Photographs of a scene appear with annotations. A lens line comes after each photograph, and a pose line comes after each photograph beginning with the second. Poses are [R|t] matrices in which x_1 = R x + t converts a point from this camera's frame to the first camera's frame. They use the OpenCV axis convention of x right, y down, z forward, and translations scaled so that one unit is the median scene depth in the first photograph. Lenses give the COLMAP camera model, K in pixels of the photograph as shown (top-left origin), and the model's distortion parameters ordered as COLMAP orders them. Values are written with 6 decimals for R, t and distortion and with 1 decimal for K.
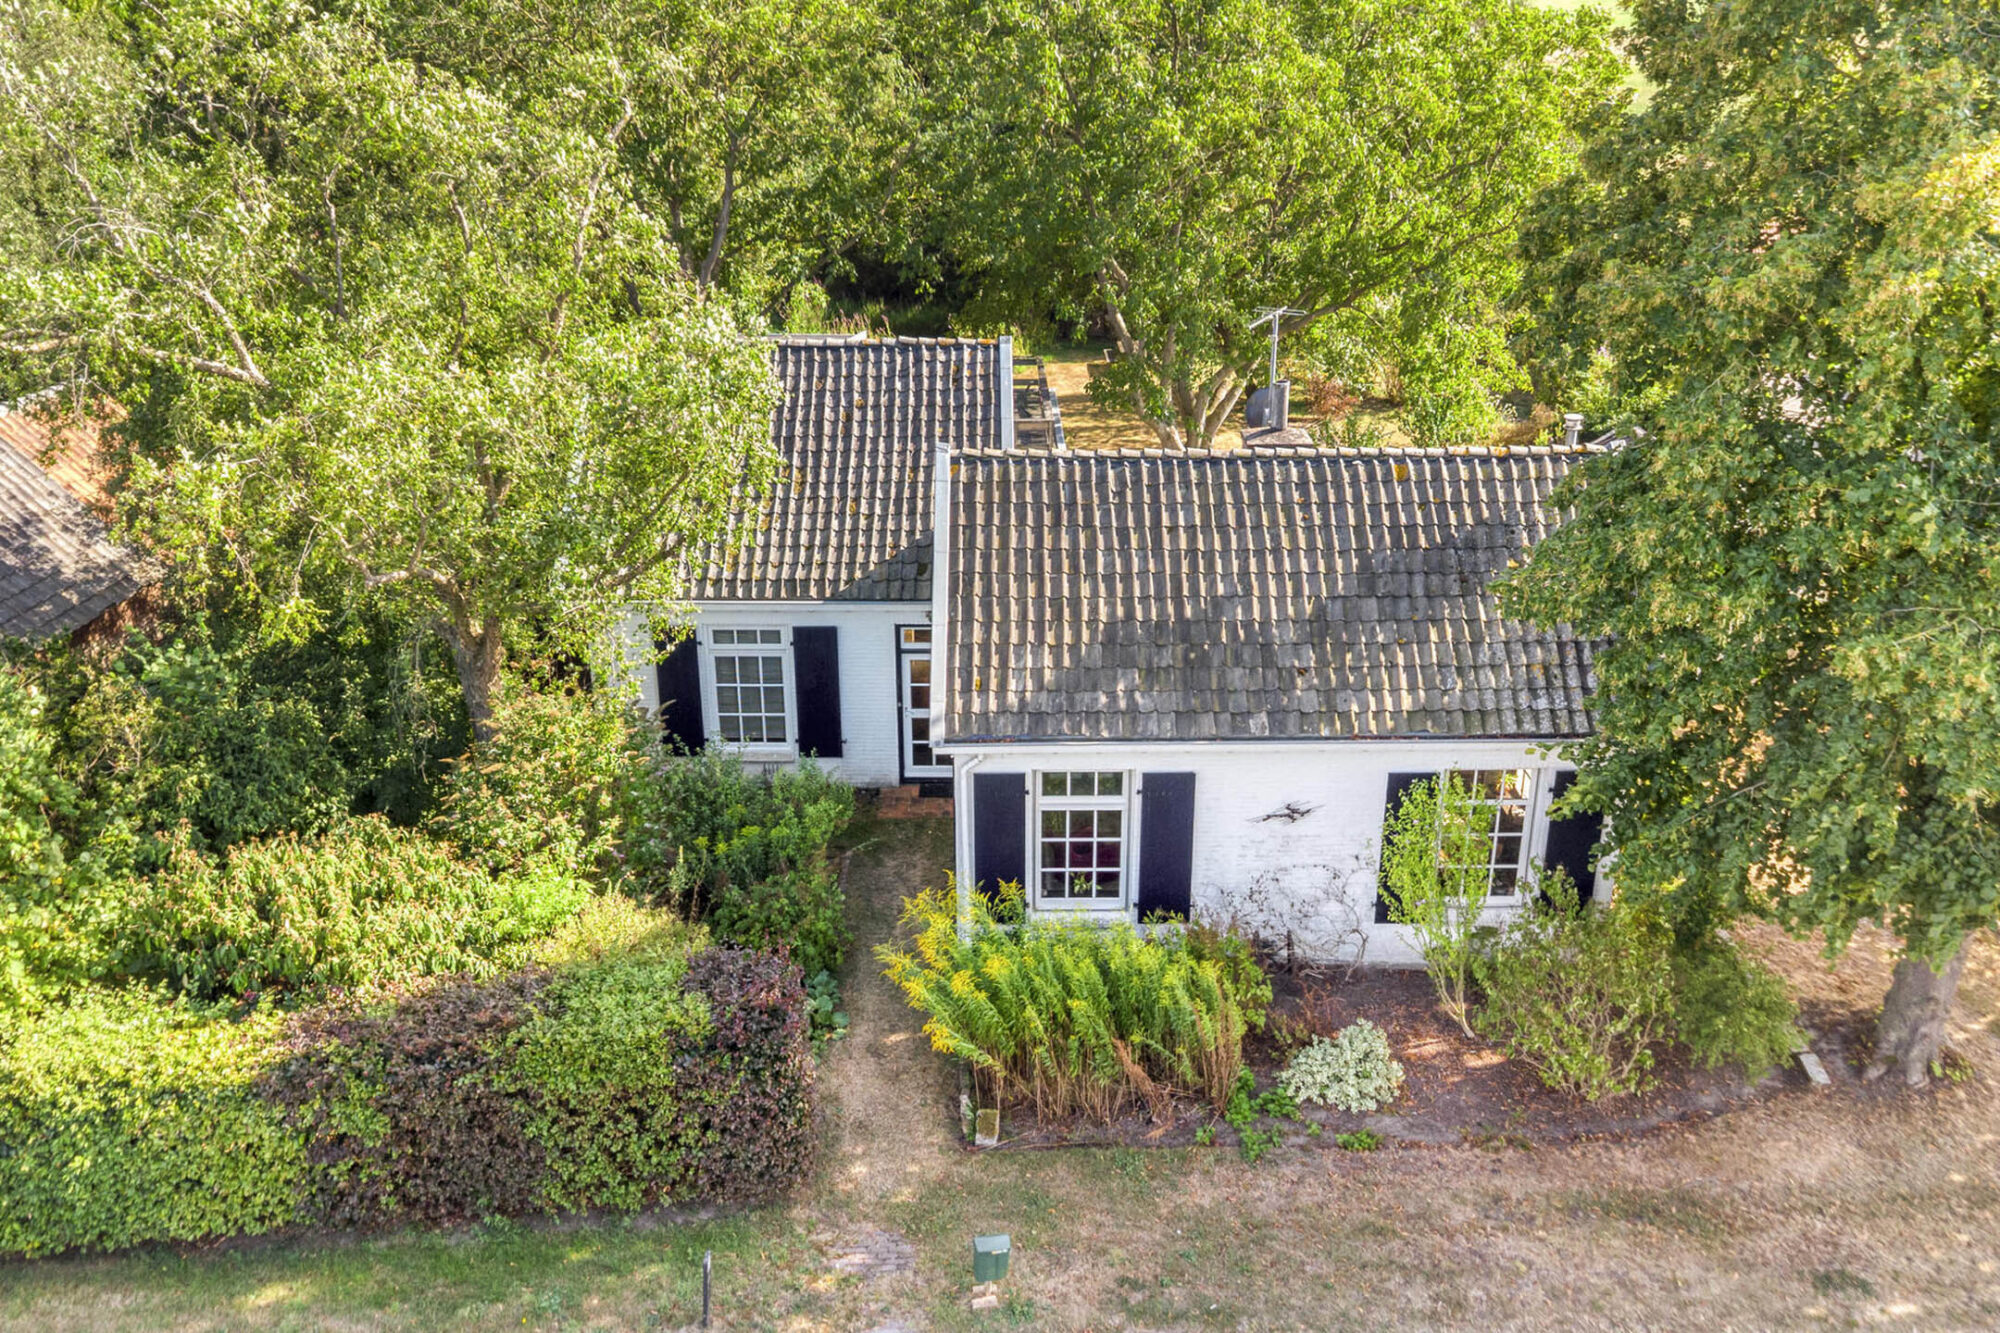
lens RADIAL K [[1724.5, 0, 969.9], [0, 1724.5, 678.3], [0, 0, 1]] dist [-0.014713, 0.088242]
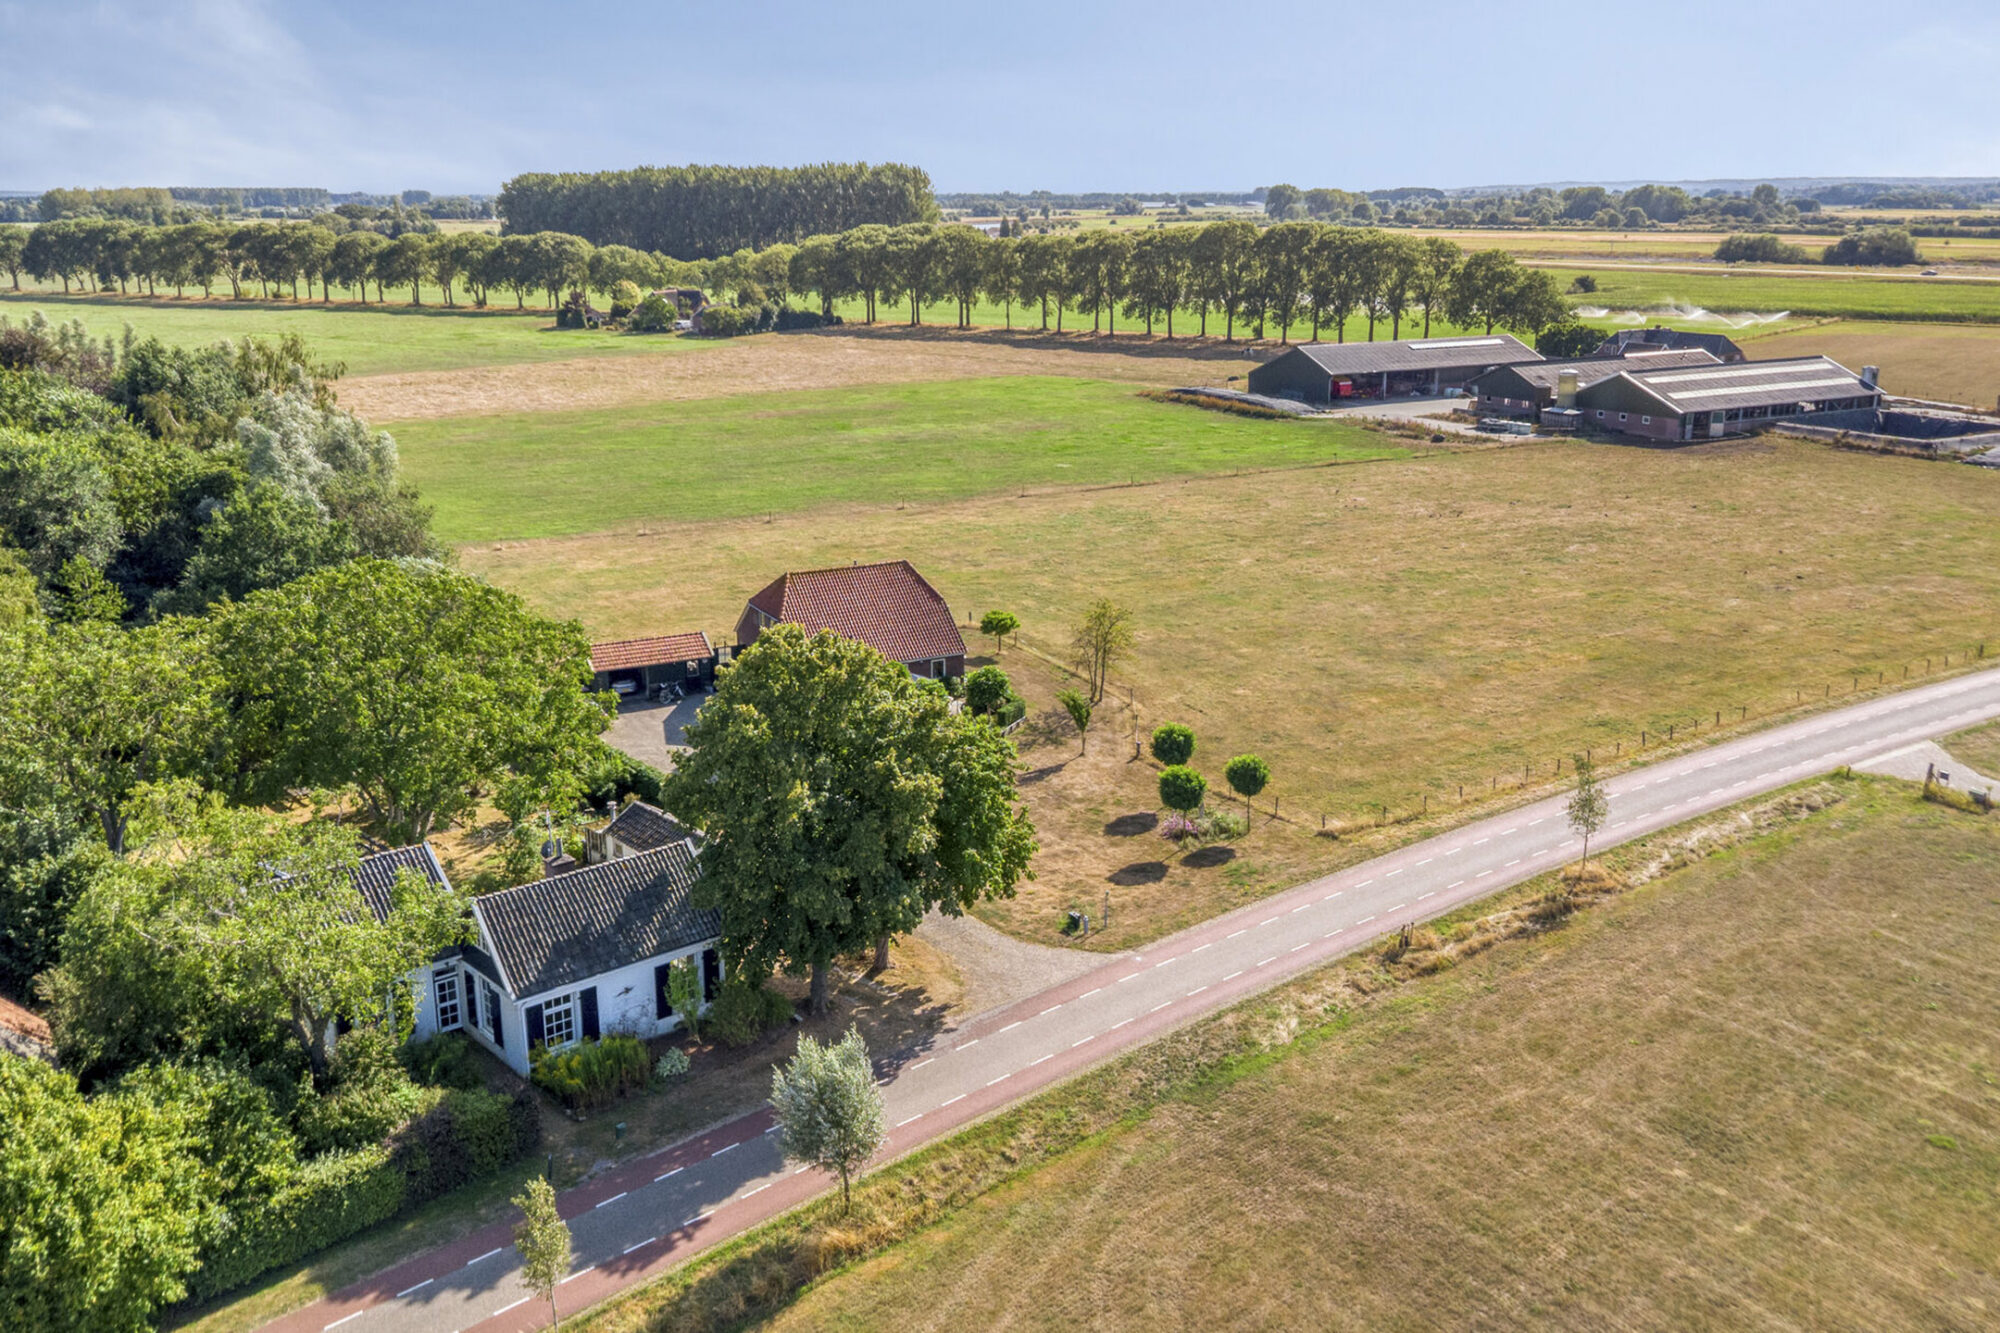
lens RADIAL K [[1724.5, 0, 969.9], [0, 1724.5, 678.3], [0, 0, 1]] dist [-0.014713, 0.088242]
pose [[0.768188, -0.173276, 0.616330, -1.090167], [0.253104, 0.966449, -0.043757, -0.160830], [-0.588070, 0.189609, 0.786271, -1.765219]]
